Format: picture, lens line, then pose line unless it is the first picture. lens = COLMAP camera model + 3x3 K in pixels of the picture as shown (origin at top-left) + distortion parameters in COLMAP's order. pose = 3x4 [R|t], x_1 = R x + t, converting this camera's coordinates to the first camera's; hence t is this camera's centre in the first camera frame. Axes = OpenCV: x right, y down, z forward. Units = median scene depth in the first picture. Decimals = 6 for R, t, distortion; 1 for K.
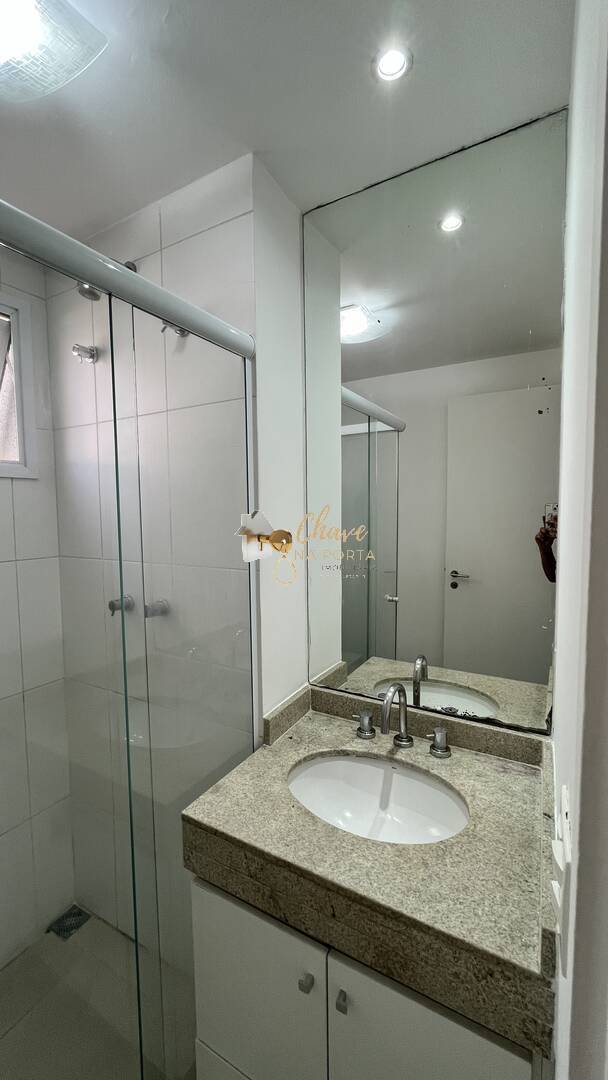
lens RADIAL K [[438.9, 0, 306.2], [0, 438.9, 535.1], [0, 0, 1]] dist [-0.000486, -0.000066]
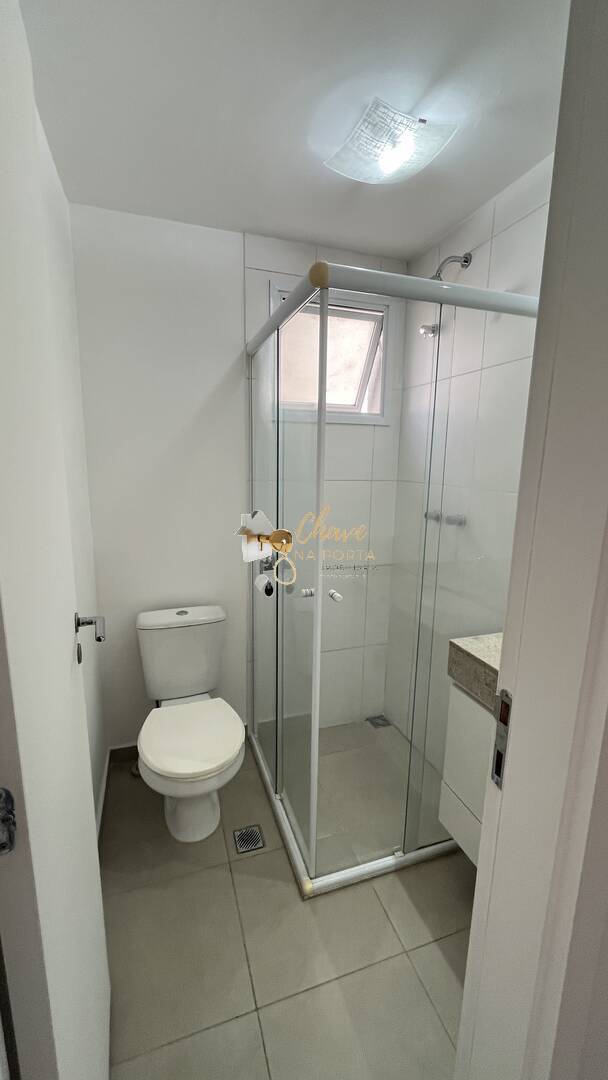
lens RADIAL K [[438.9, 0, 307.1], [0, 438.9, 539.0], [0, 0, 1]] dist [-0.000486, -0.000066]
pose [[0.752377, 0.146798, -0.642167, 0.191886], [-0.071404, 0.987283, 0.142032, 0.062552], [0.654851, -0.061009, 0.753292, -0.329996]]
